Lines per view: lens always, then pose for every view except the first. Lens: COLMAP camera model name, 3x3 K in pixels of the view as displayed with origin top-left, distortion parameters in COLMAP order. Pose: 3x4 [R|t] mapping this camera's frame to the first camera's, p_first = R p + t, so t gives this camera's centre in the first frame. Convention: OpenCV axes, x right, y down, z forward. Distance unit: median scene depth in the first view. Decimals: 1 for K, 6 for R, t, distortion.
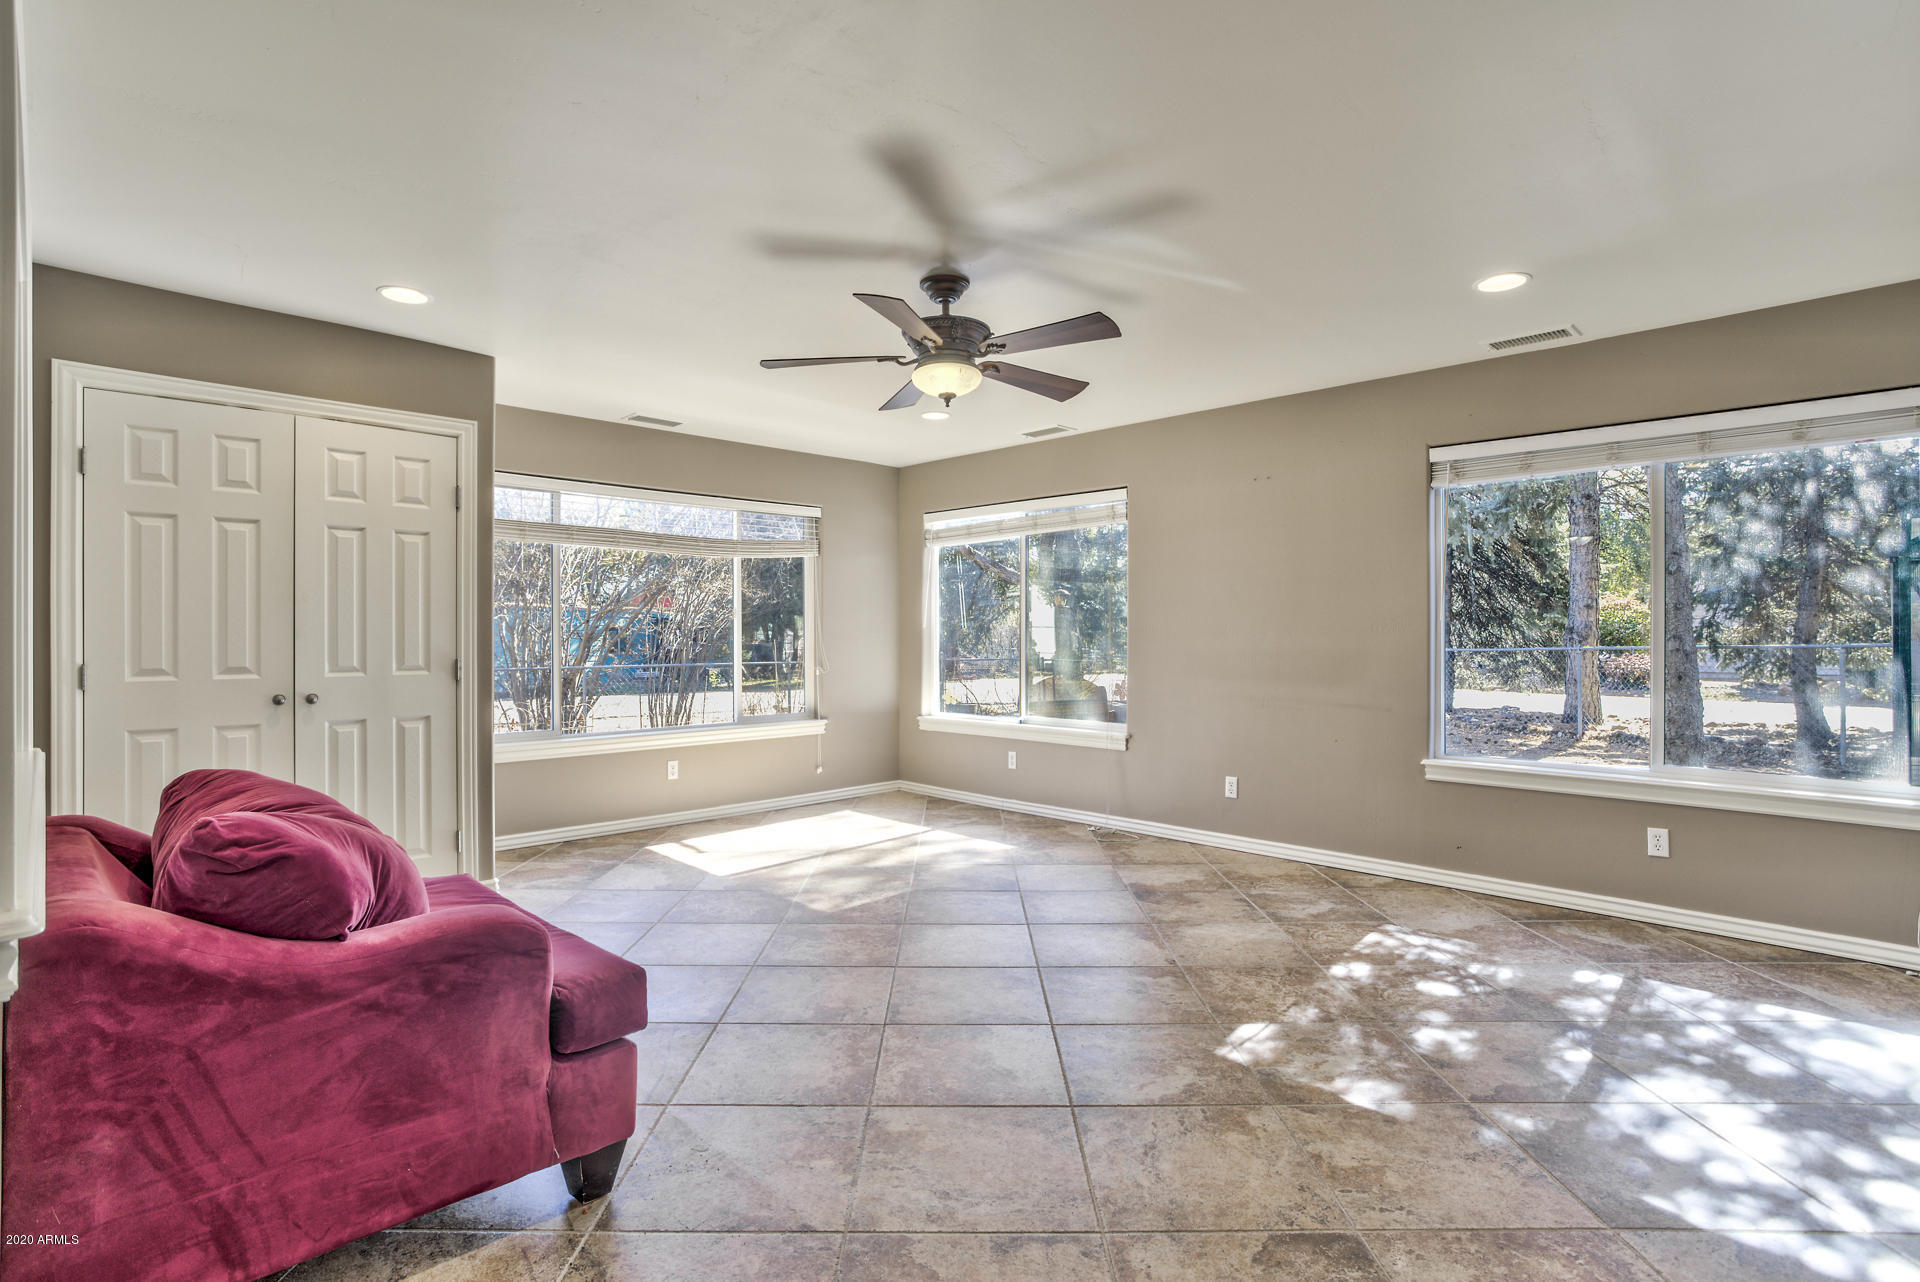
lens RADIAL K [[933.8, 0, 979.2], [0, 933.8, 634.2], [0, 0, 1]] dist [-0.055636, 0.034516]
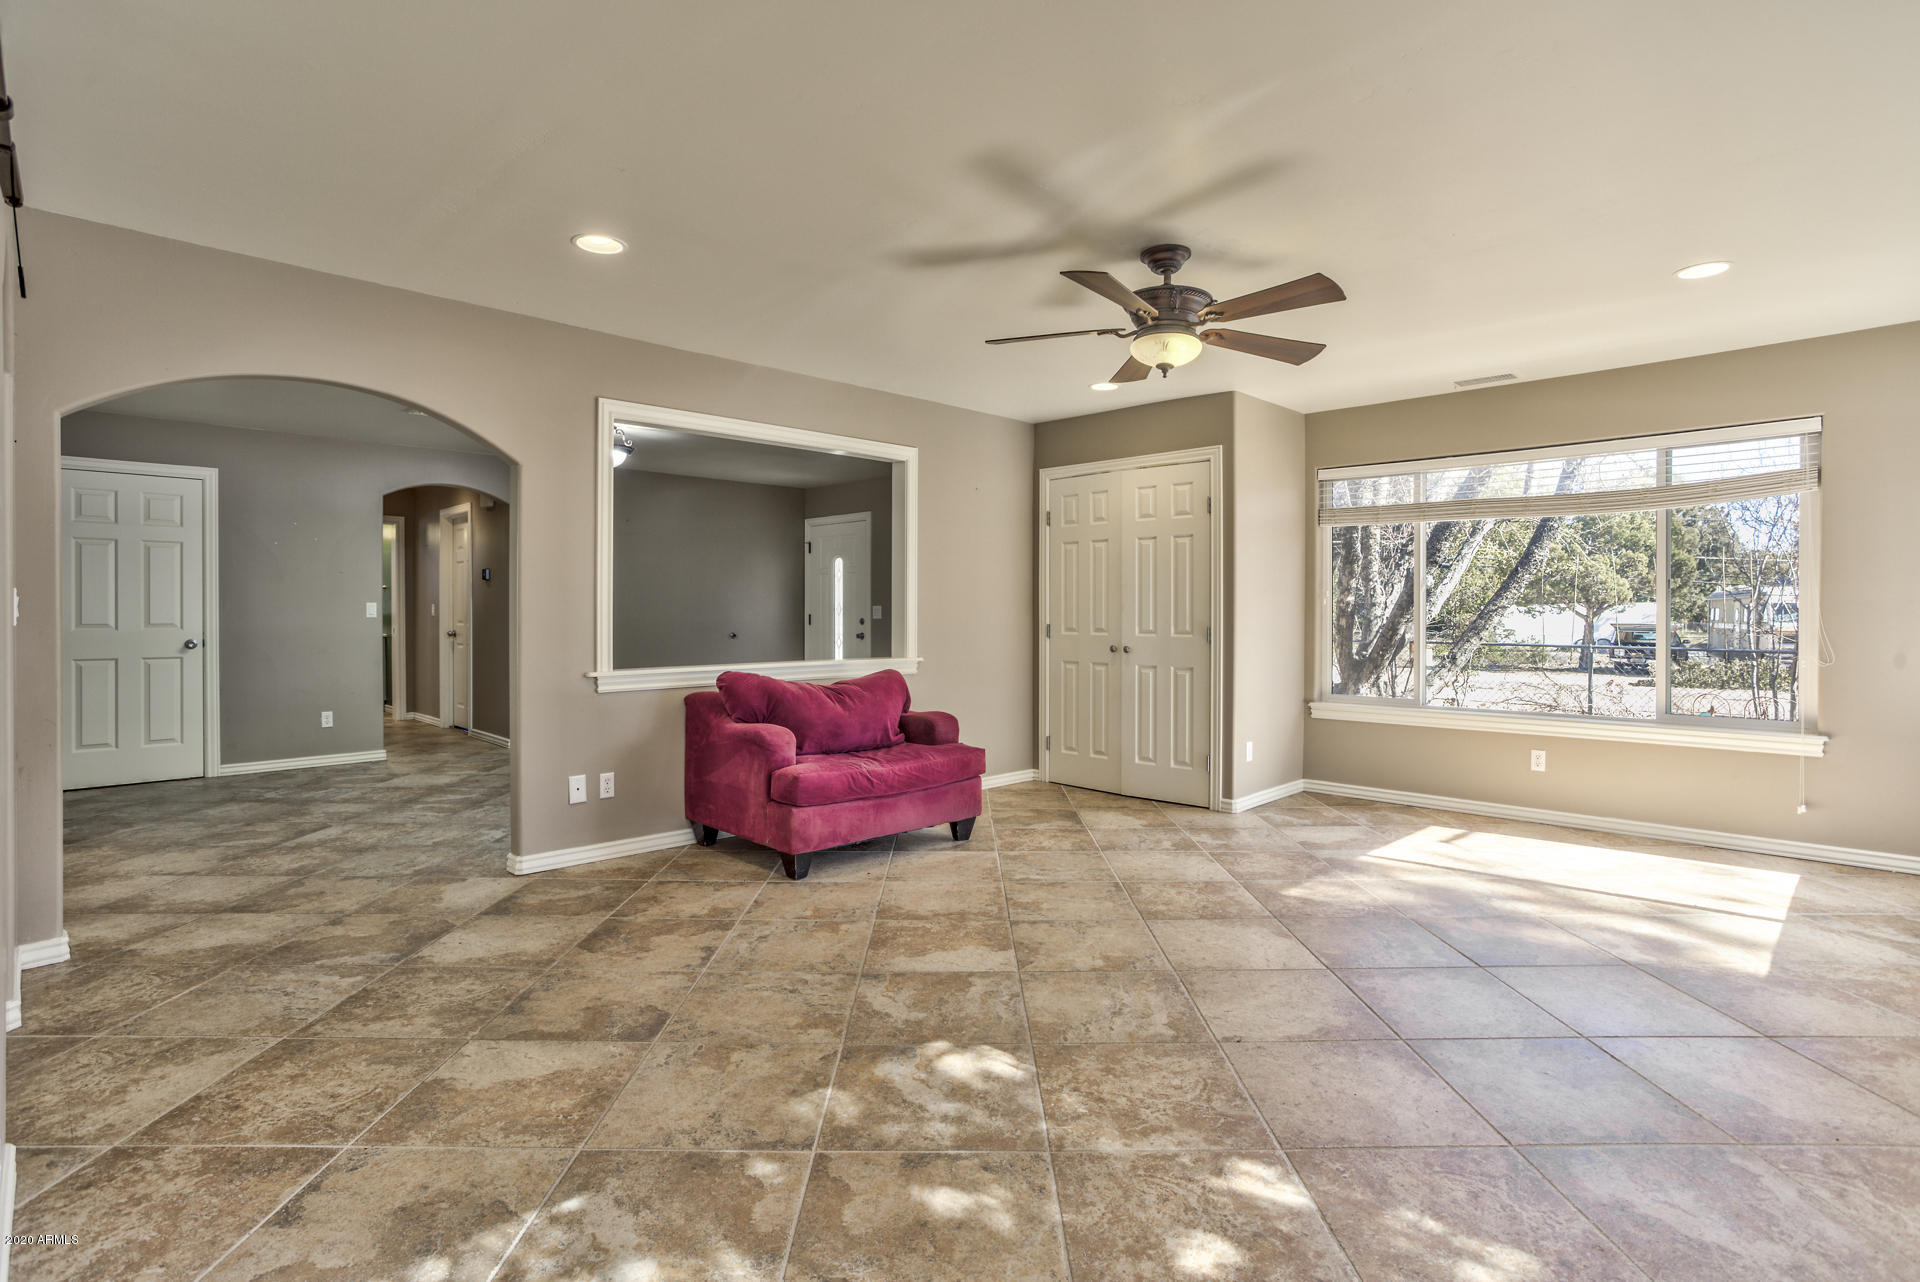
lens RADIAL K [[933.8, 0, 979.2], [0, 933.8, 634.2], [0, 0, 1]] dist [-0.055636, 0.034516]
pose [[0.004040, 0.024160, -0.999700, 0.873849], [0.000326, 0.999708, 0.024161, 0.005425], [0.999992, -0.000423, 0.004031, 0.733611]]
